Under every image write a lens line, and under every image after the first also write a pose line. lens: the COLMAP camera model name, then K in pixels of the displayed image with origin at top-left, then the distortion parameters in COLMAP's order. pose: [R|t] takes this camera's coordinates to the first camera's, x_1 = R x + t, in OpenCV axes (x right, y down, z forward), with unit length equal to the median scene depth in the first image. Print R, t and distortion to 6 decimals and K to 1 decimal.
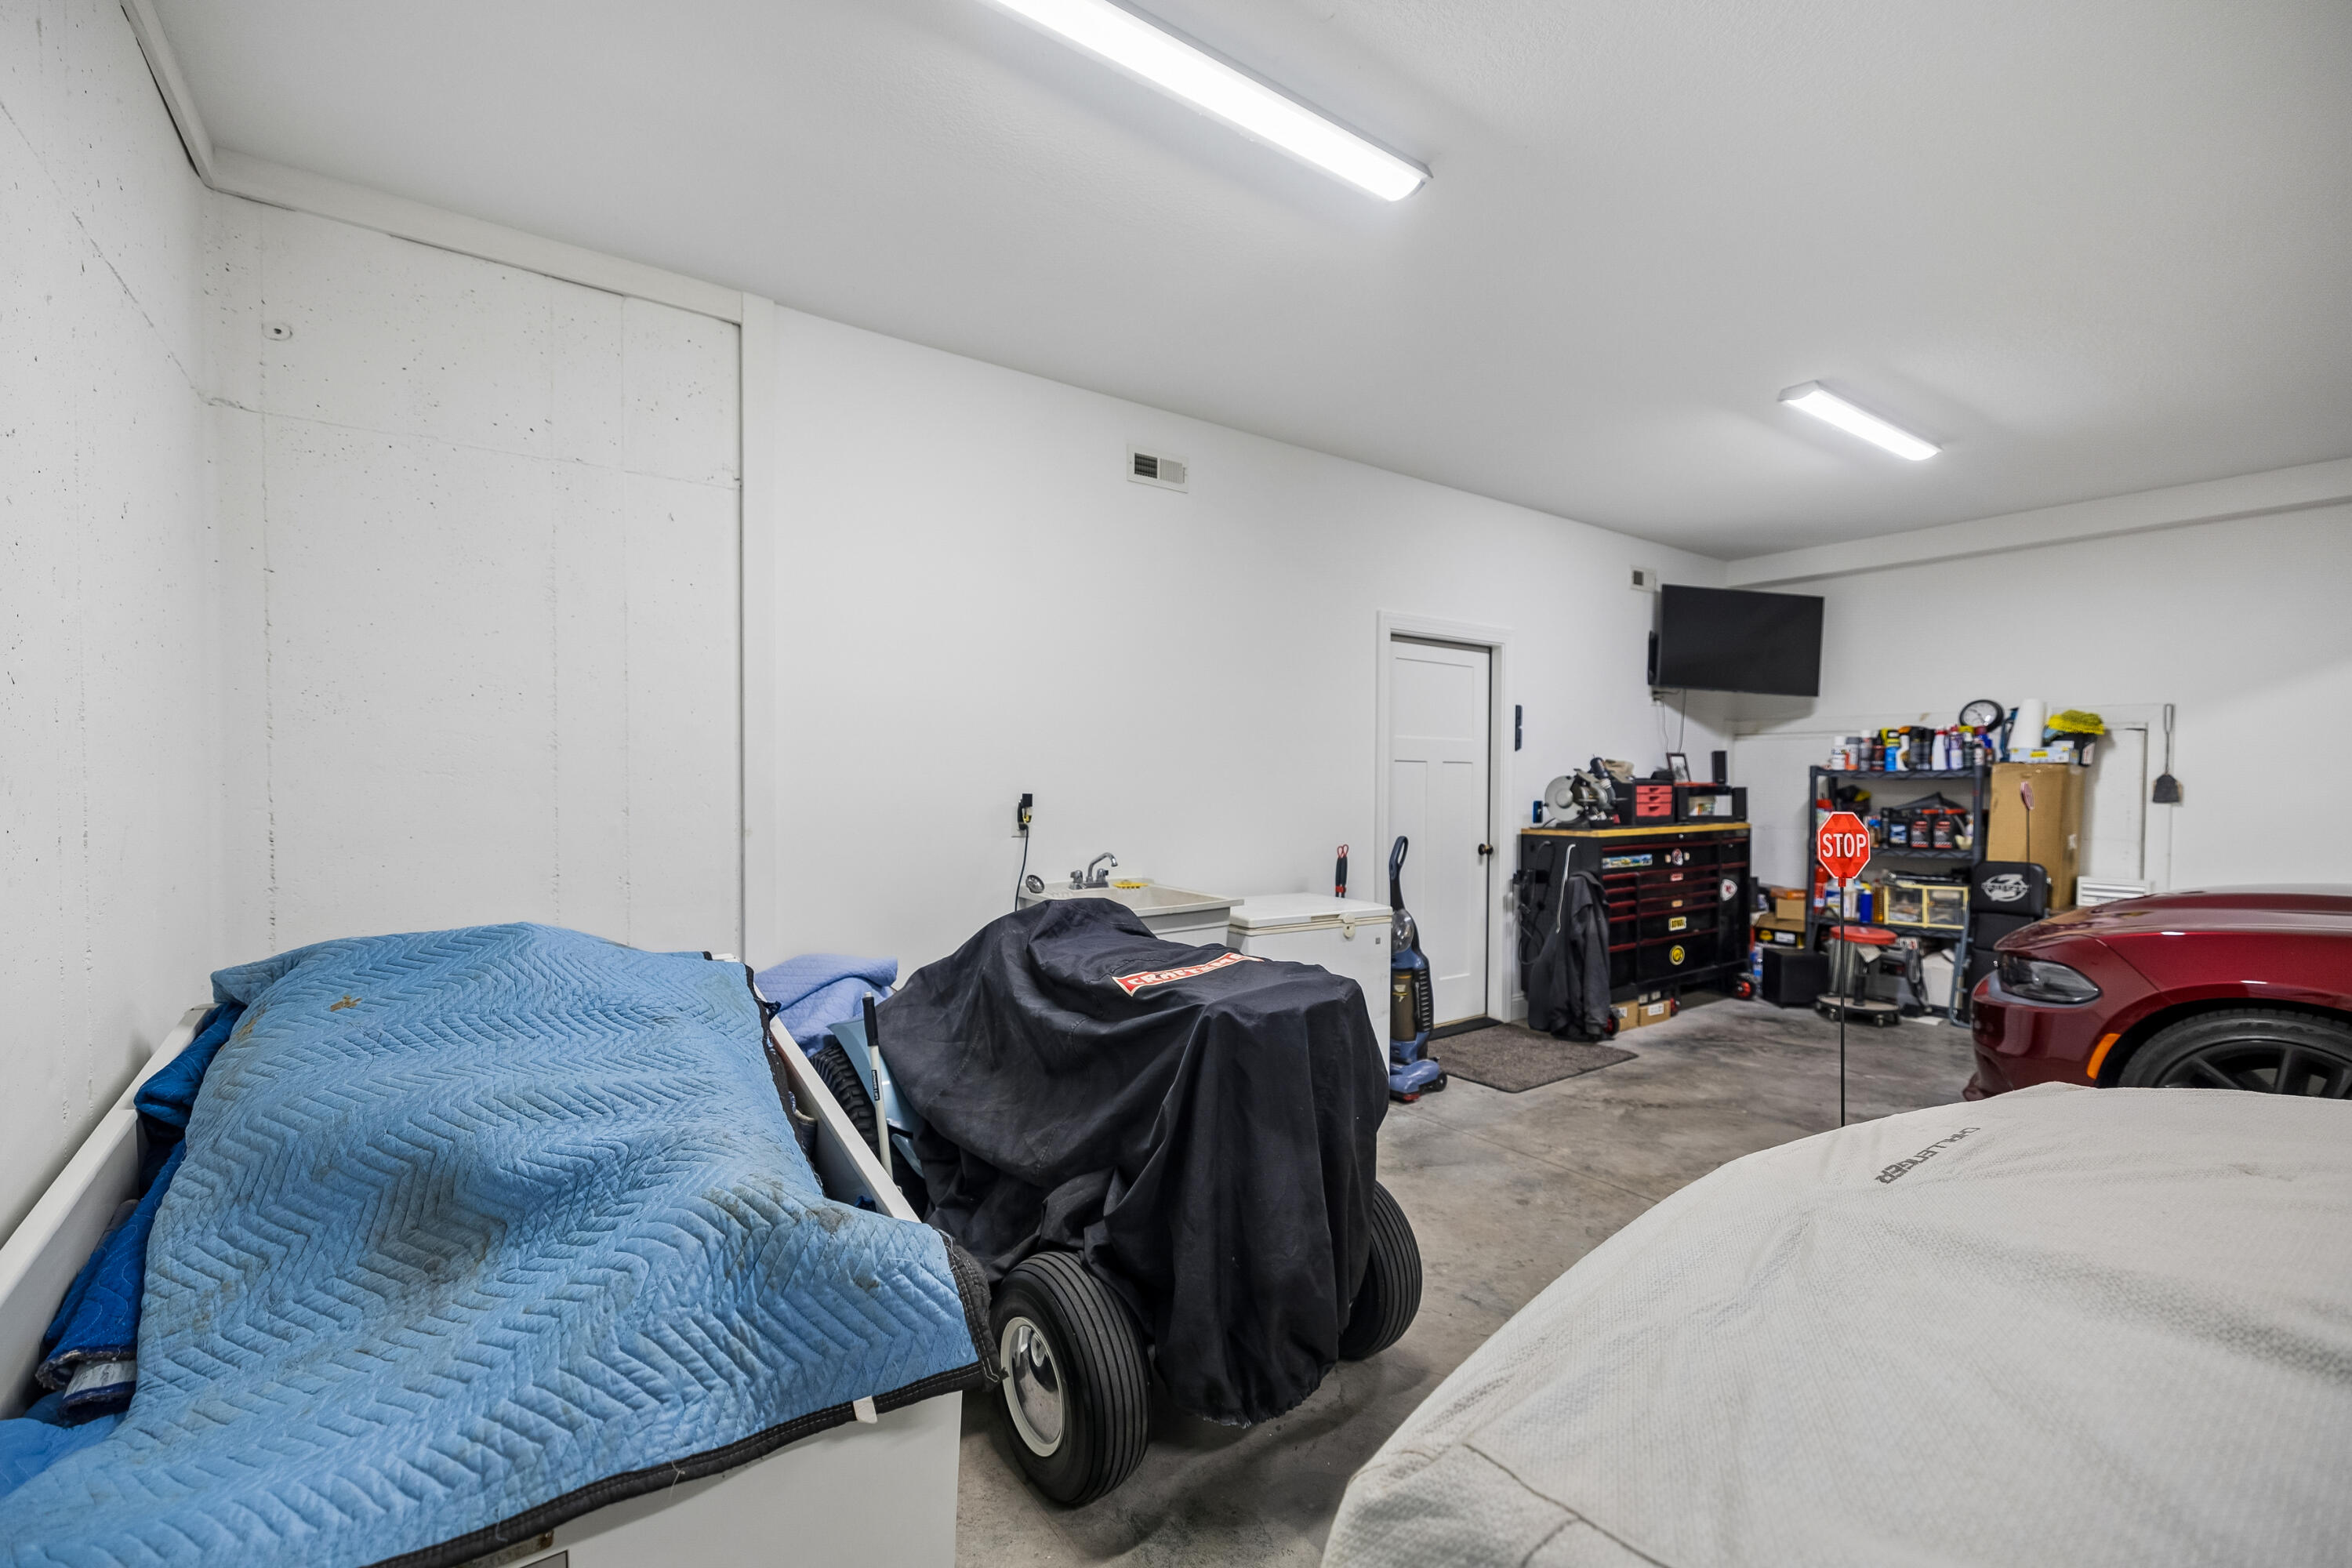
lens RADIAL K [[991.8, 0, 1176.0], [0, 991.8, 784.0], [0, 0, 1]] dist [-0.000702, 0.000001]
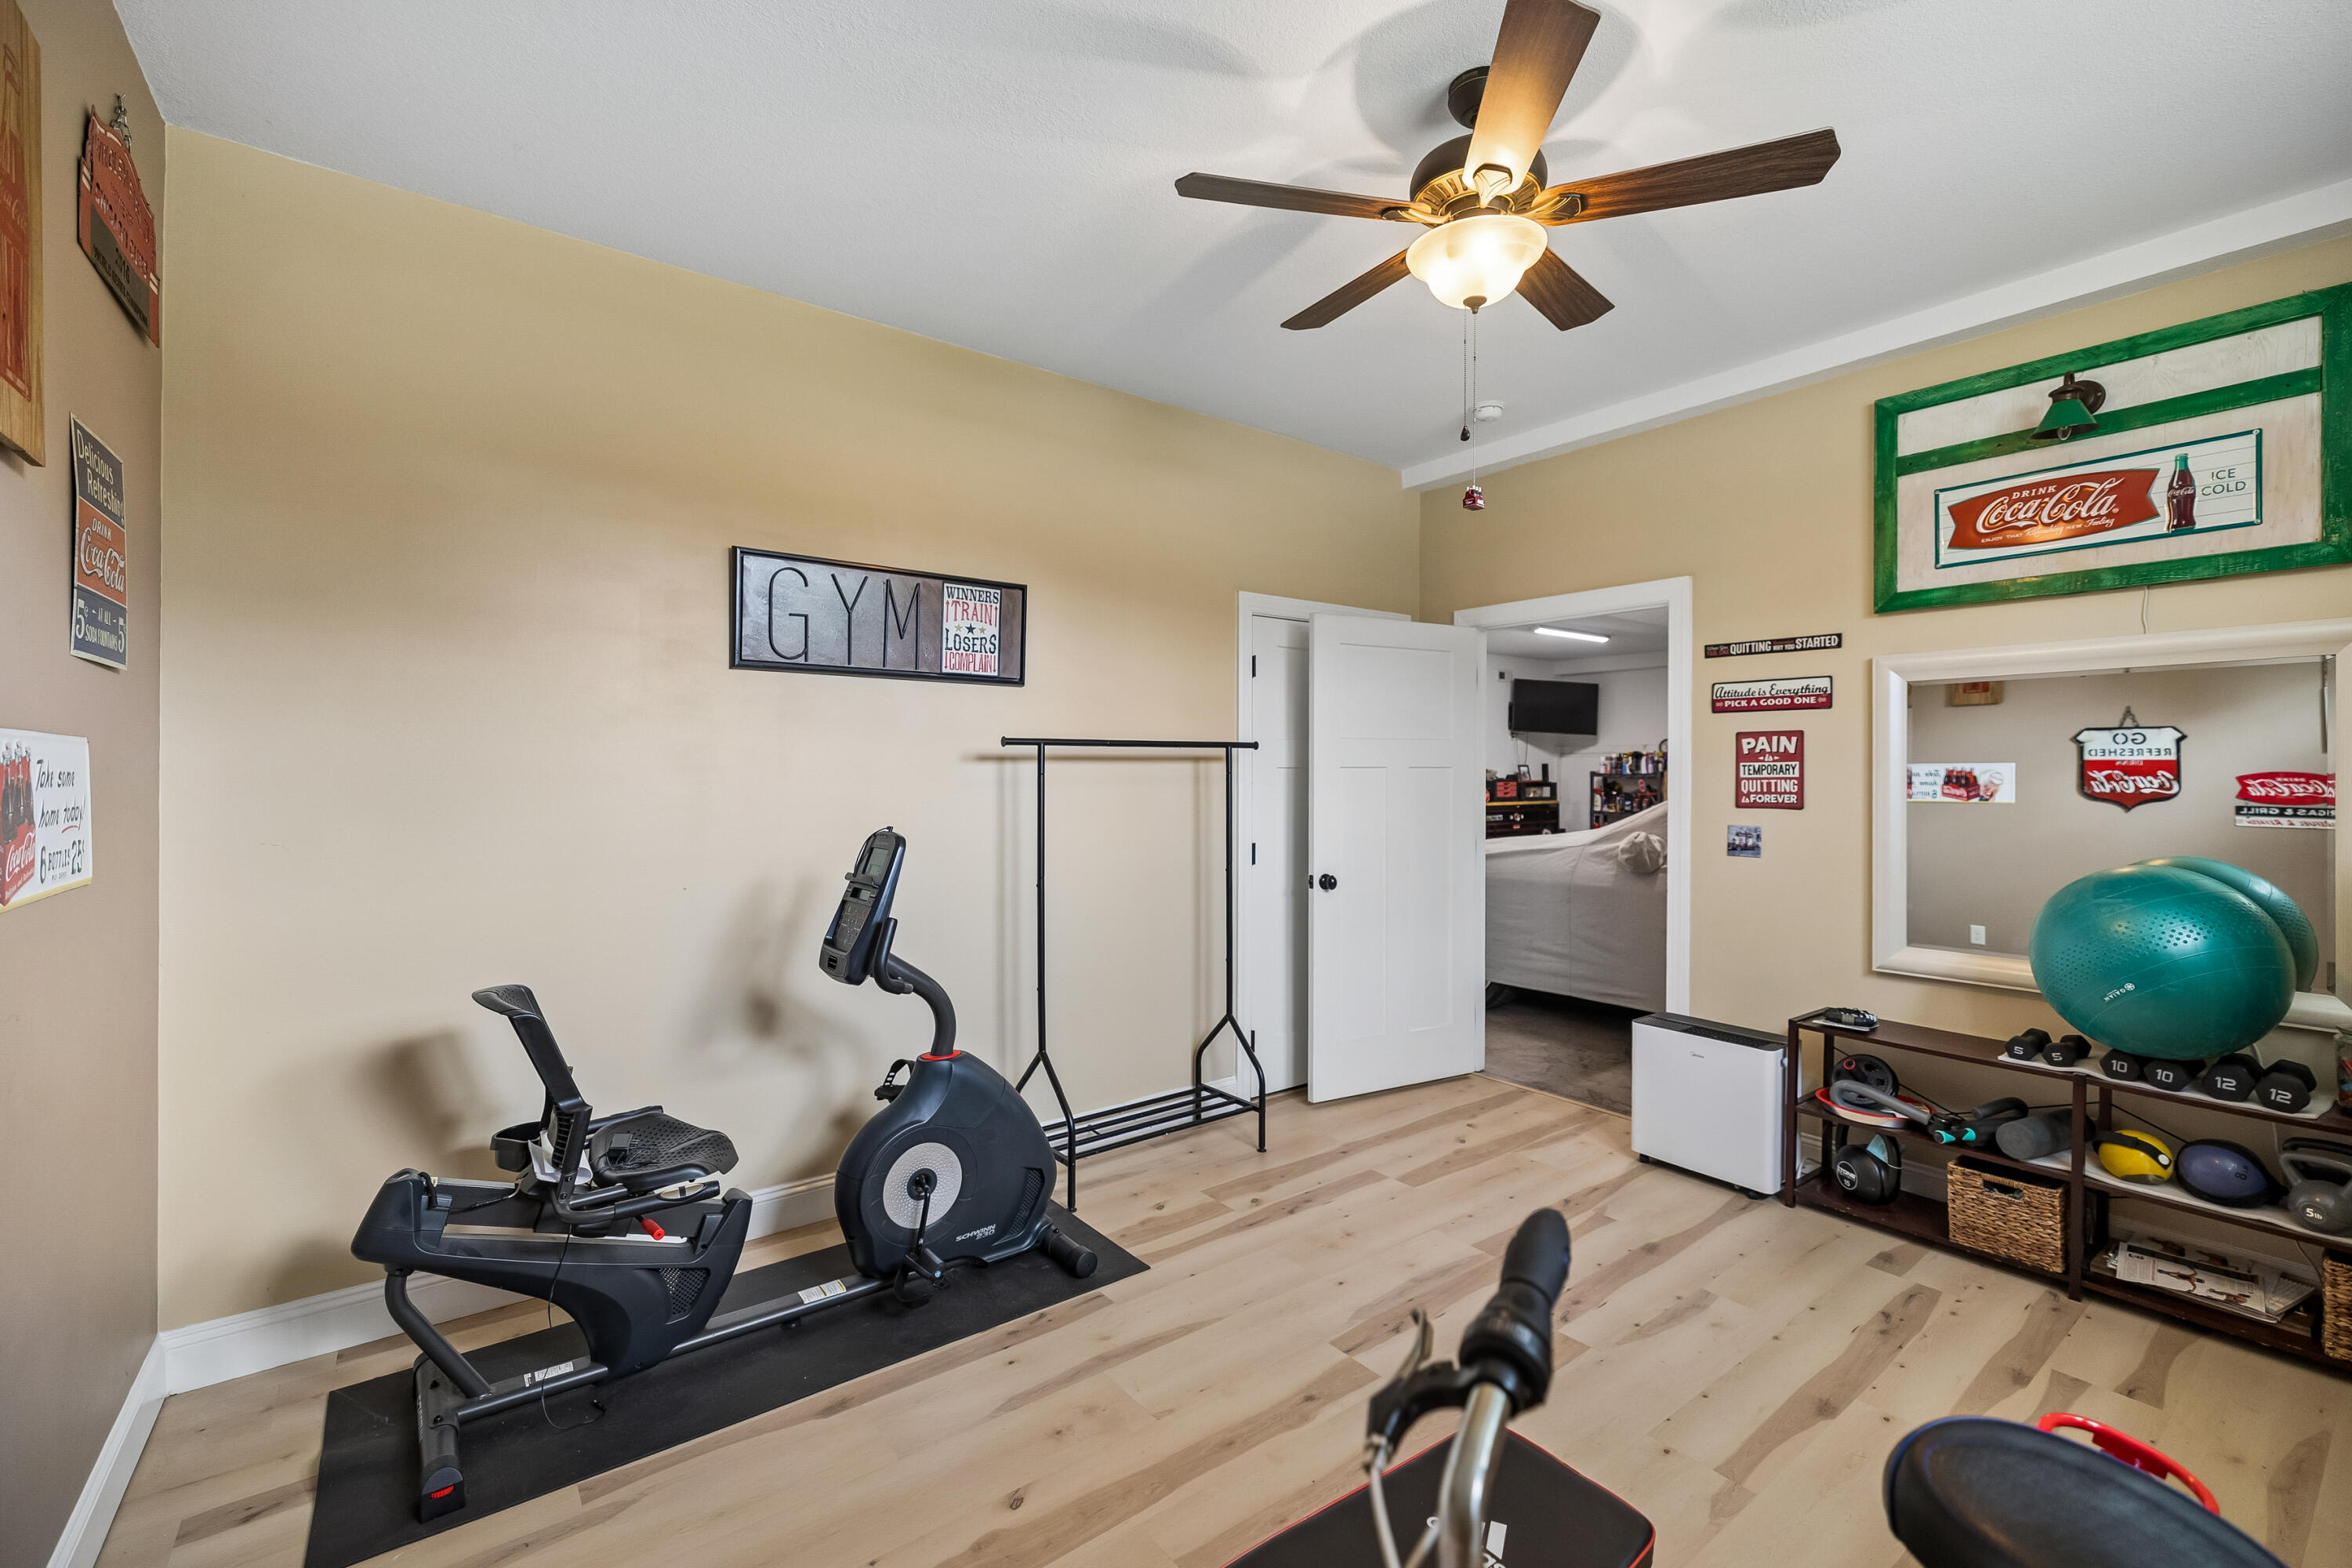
lens RADIAL K [[991.8, 0, 1176.0], [0, 991.8, 784.0], [0, 0, 1]] dist [-0.000702, 0.000001]
pose [[0.999215, -0.004508, 0.039367, -0.253992], [0.004330, 0.999980, 0.004603, -0.005821], [-0.039387, -0.004429, 0.999214, -0.929202]]
